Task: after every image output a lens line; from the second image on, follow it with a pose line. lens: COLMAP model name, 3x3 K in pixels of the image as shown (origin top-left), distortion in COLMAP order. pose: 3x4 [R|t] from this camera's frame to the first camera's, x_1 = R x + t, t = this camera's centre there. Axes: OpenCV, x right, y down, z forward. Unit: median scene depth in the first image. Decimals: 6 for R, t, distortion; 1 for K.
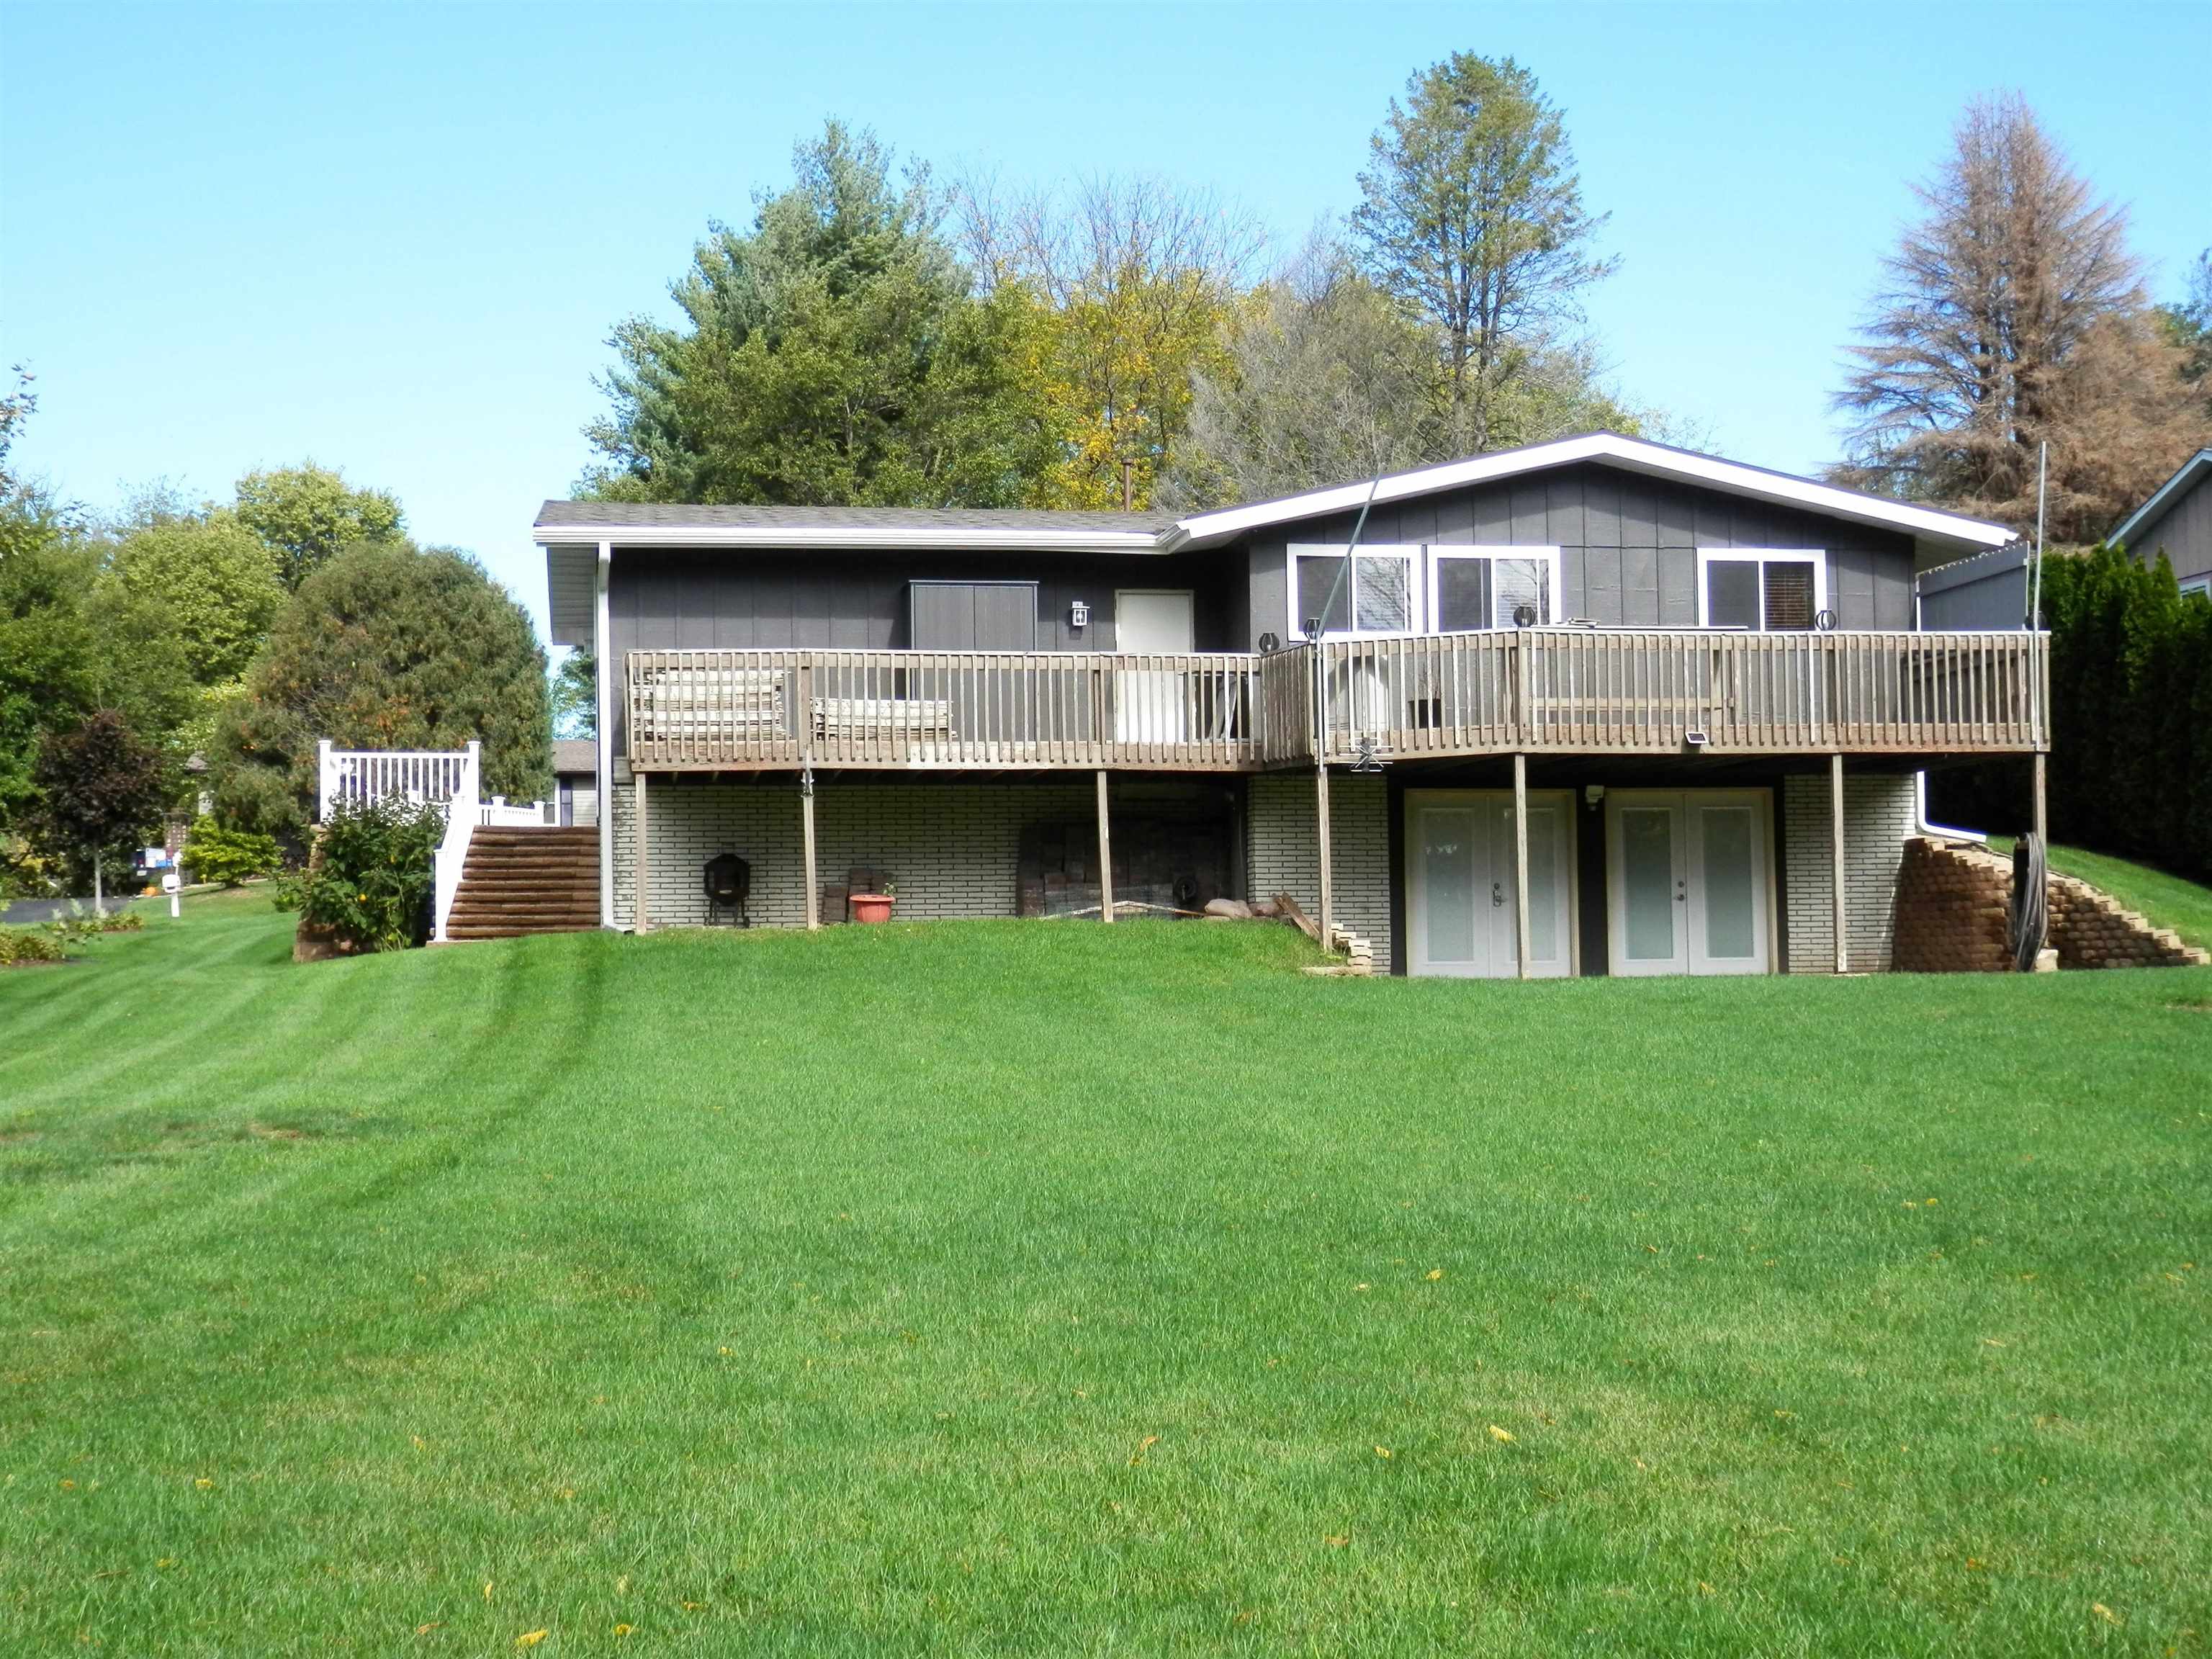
lens RADIAL K [[3033.7, 0, 1097.3], [0, 3033.7, 845.4], [0, 0, 1]] dist [0.047979, 0.000000]
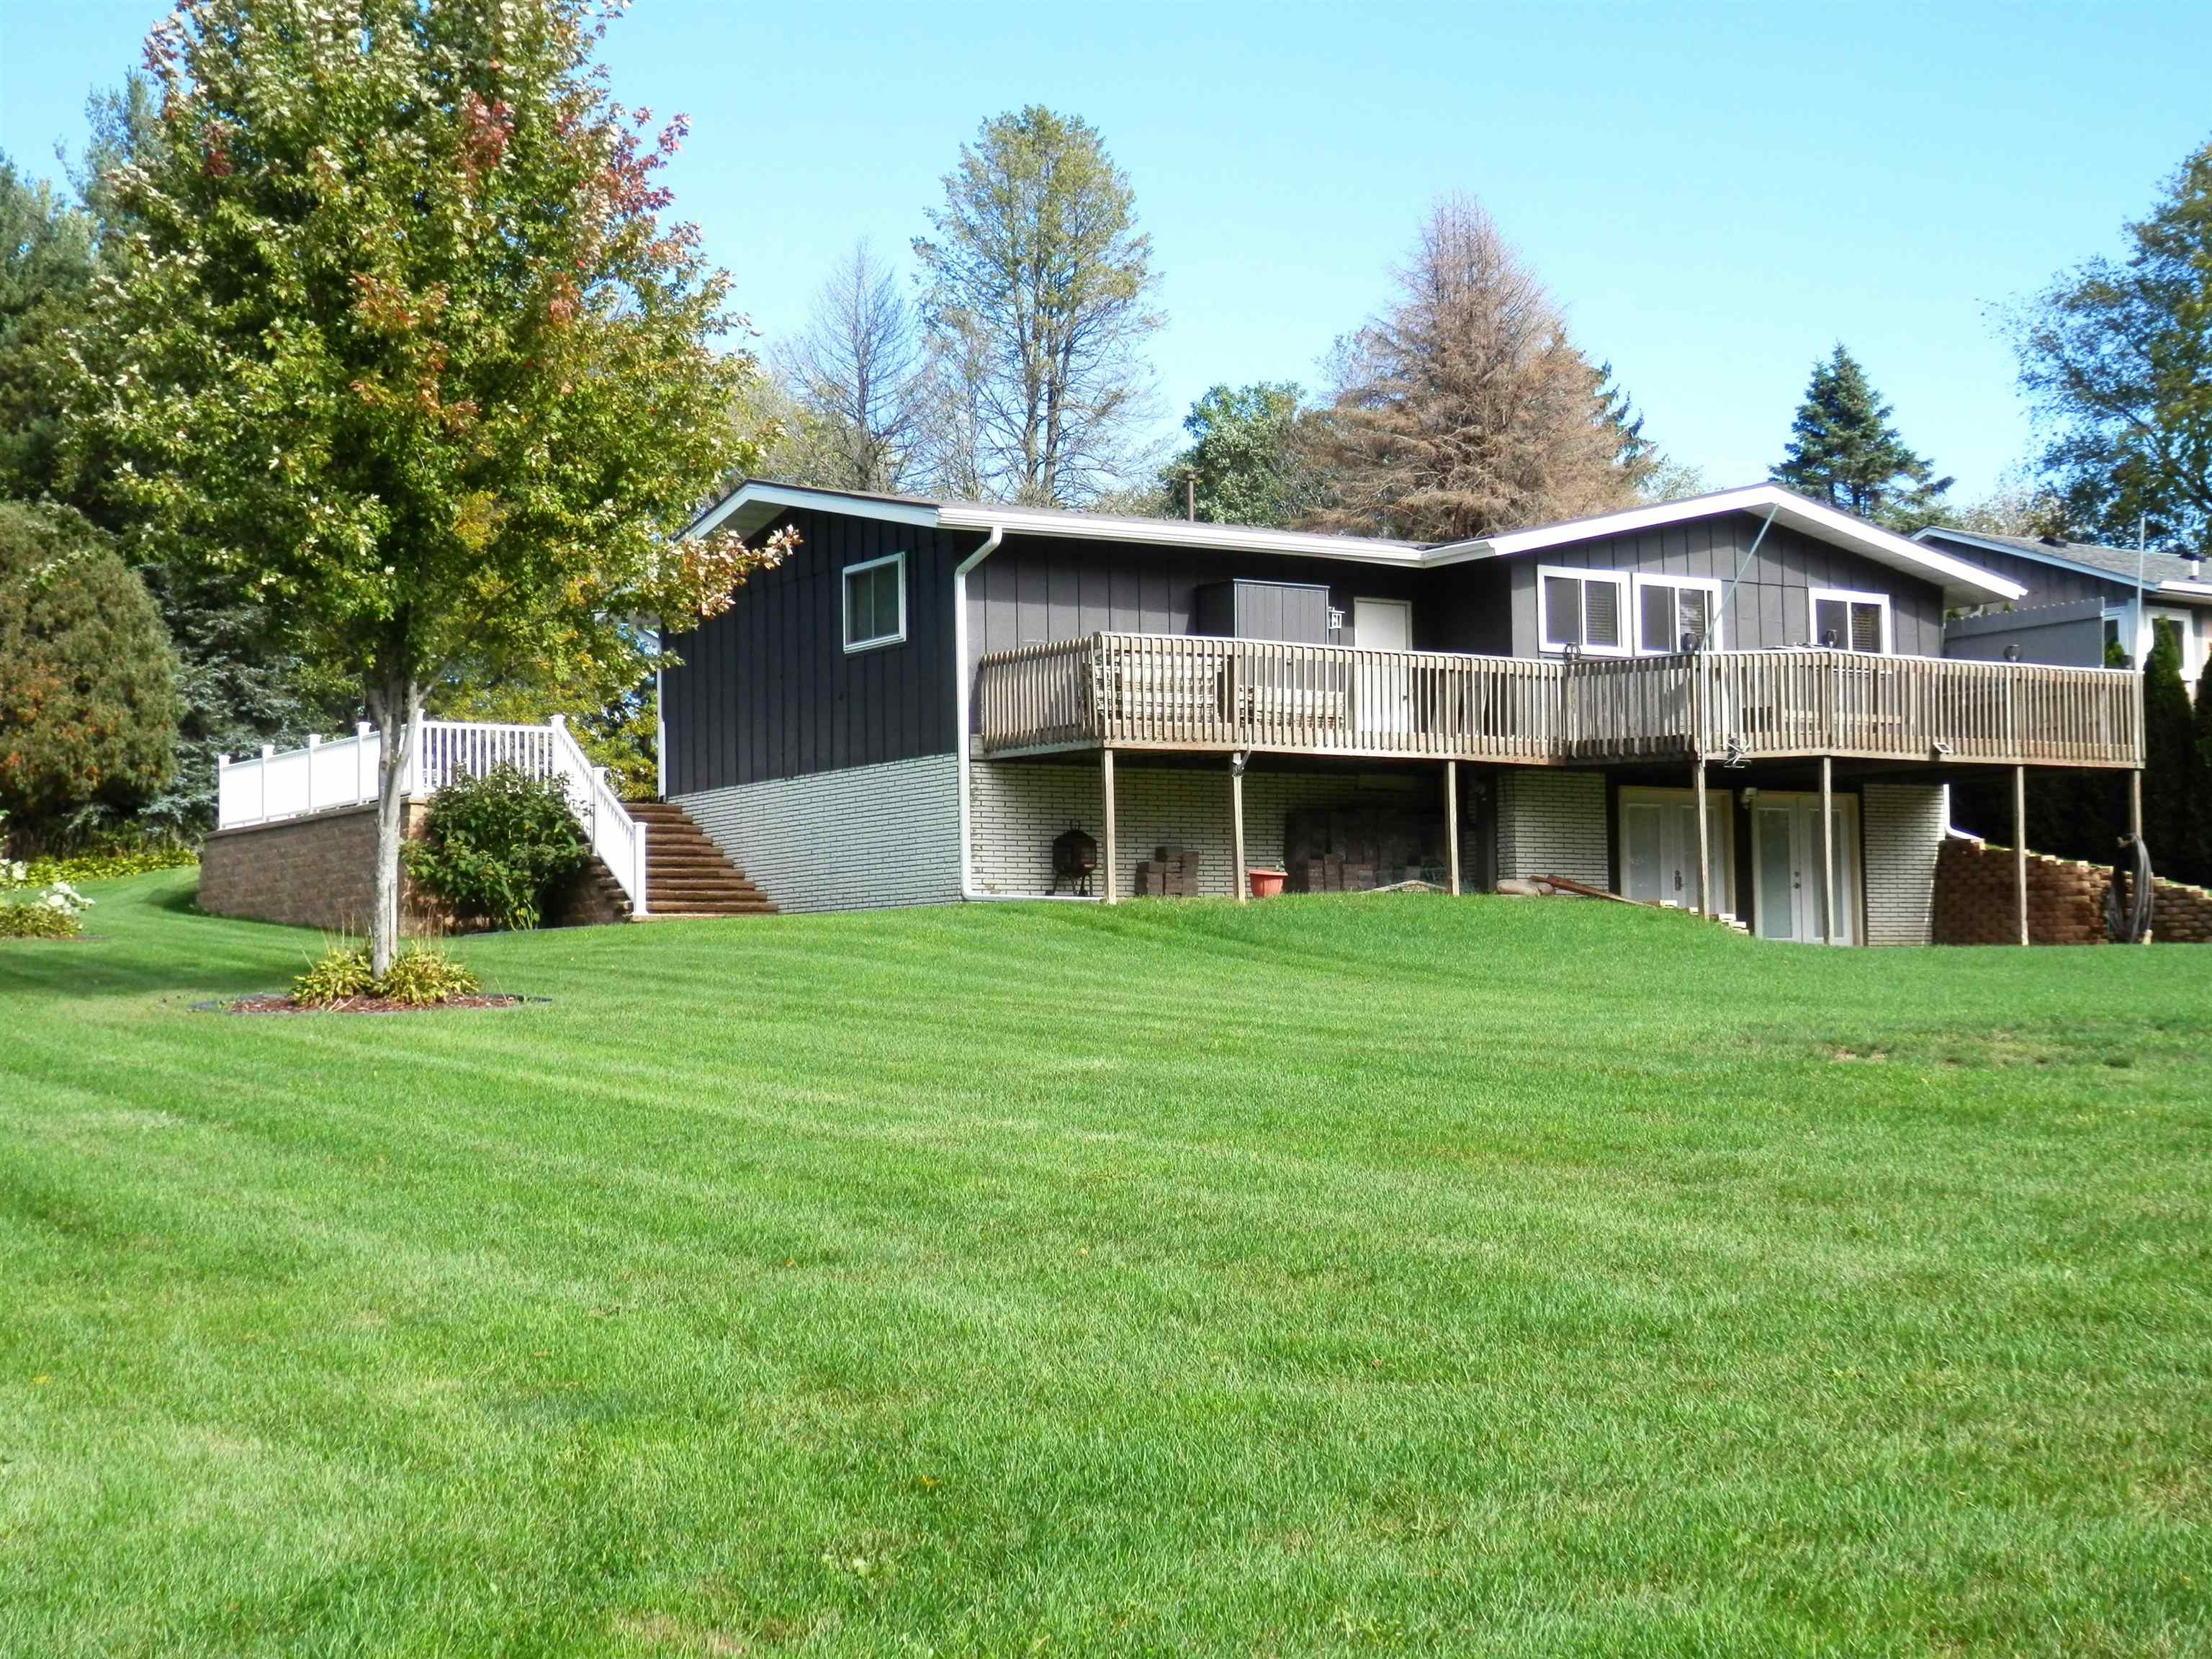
lens RADIAL K [[3033.7, 0, 1099.0], [0, 3033.7, 823.7], [0, 0, 1]] dist [0.047979, 0.000000]
pose [[0.915677, 0.022128, 0.401306, -0.530140], [-0.015883, 0.999696, -0.018882, 0.020054], [-0.401602, 0.010915, 0.915749, 0.036972]]
